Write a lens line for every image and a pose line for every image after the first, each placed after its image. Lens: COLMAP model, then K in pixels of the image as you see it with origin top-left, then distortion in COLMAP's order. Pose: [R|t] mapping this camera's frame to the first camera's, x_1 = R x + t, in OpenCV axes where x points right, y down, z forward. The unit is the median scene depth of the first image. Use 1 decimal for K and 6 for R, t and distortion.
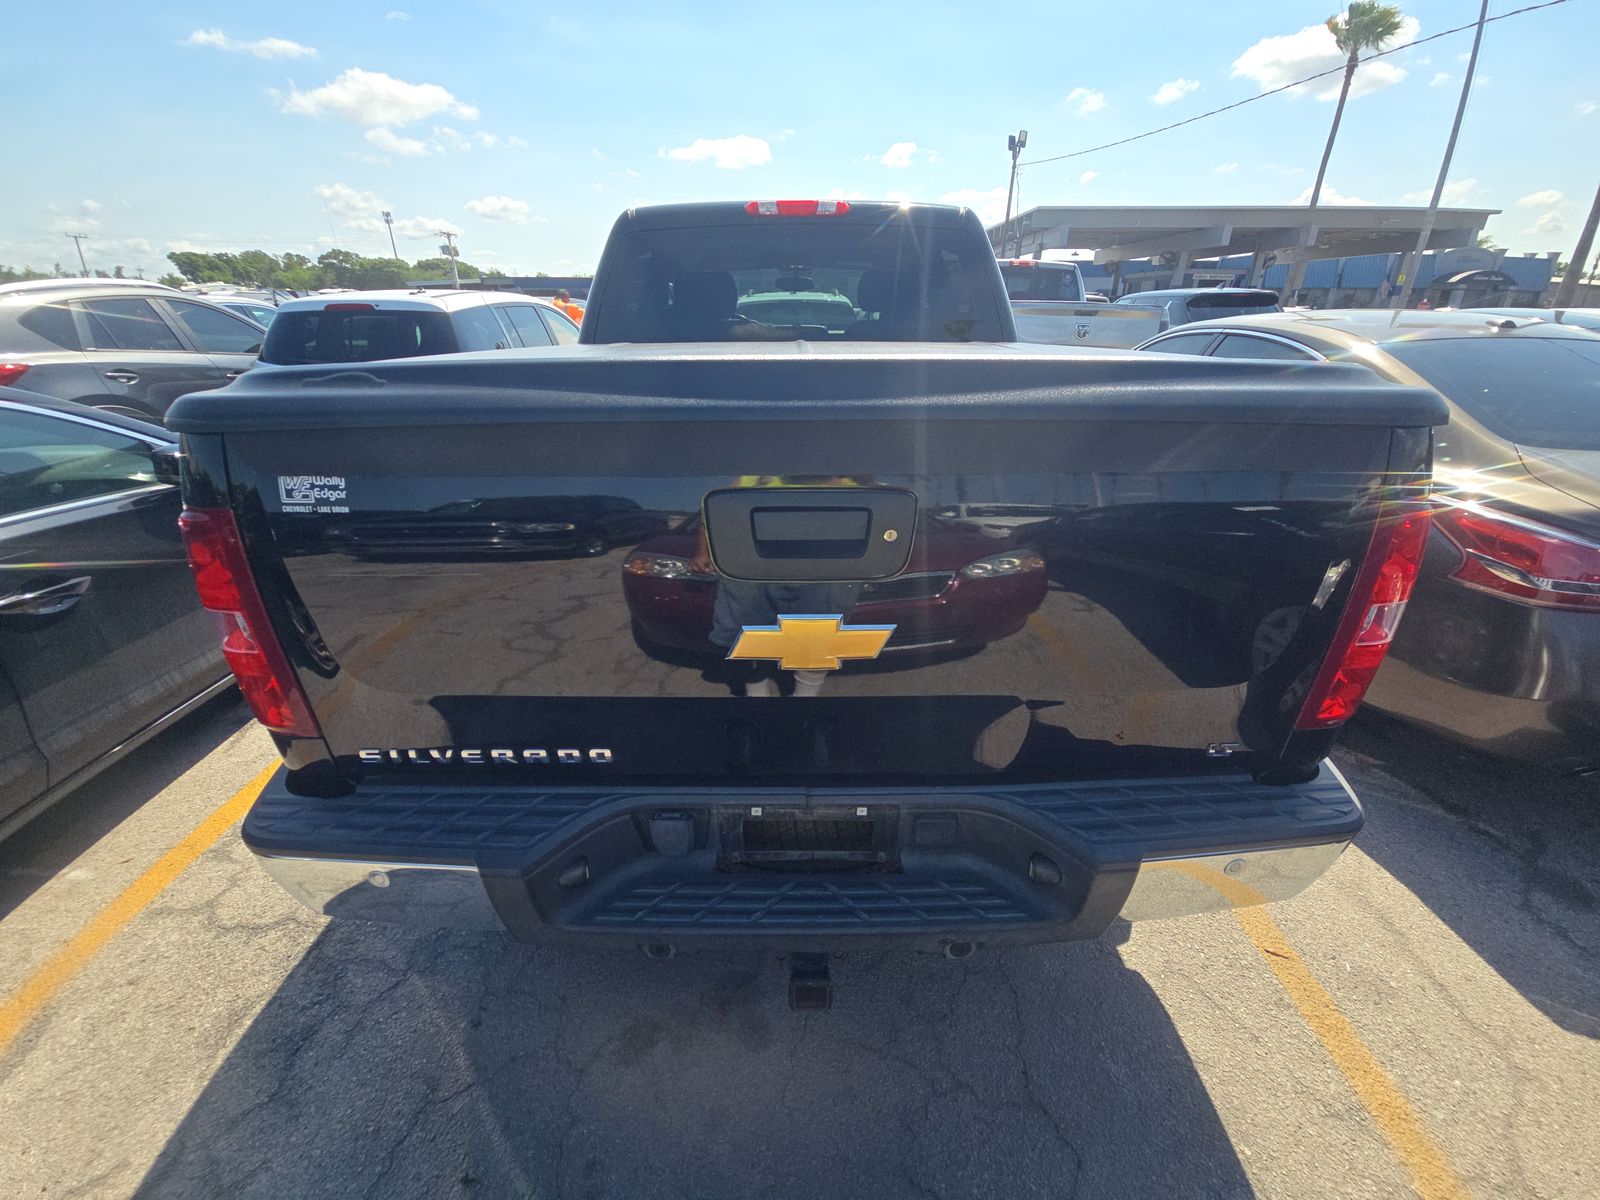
lens RADIAL K [[656.2, 0, 800.0], [0, 656.2, 600.0], [0, 0, 1]] dist [-0.000113, -0.000215]
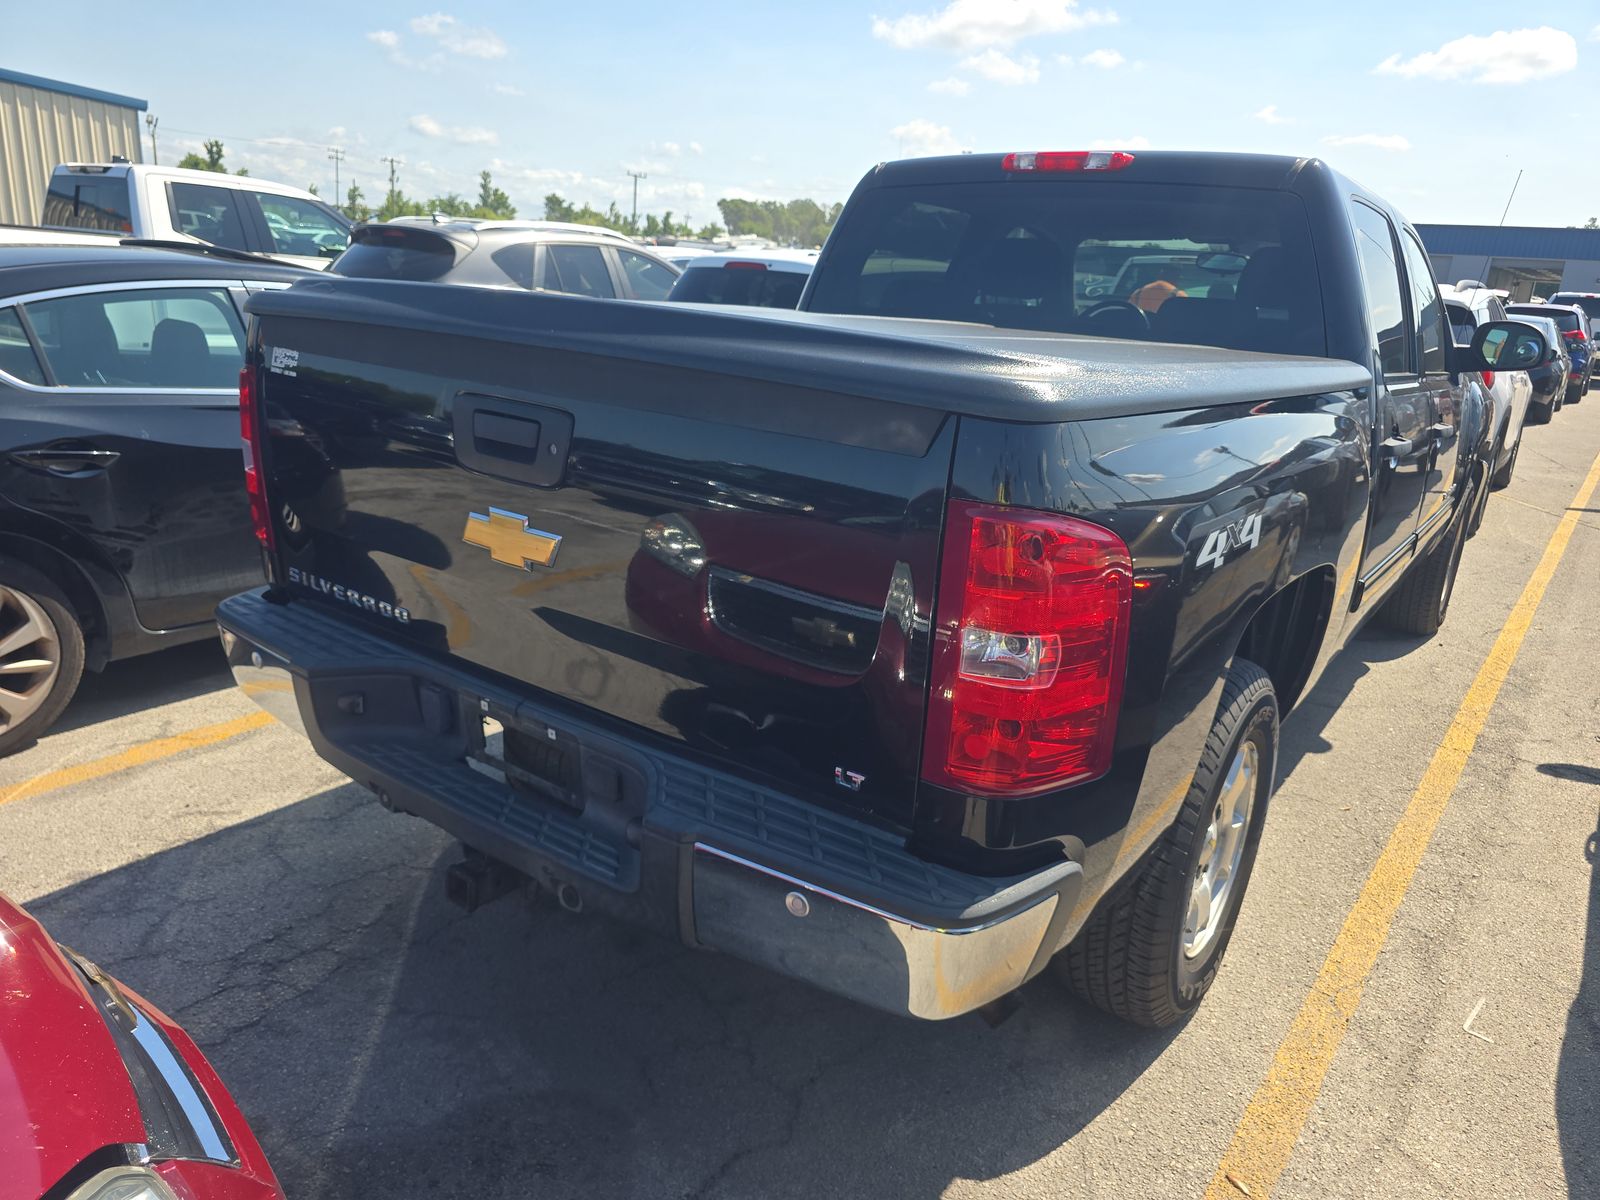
lens RADIAL K [[1117.1, 0, 806.8], [0, 1117.1, 627.8], [0, 0, 1]] dist [0.040458, -0.001053]
pose [[0.797343, 0.232037, -0.557138, 0.284650], [-0.303222, 0.952186, -0.037387, 0.023581], [0.521824, 0.198747, 0.829578, -0.056289]]
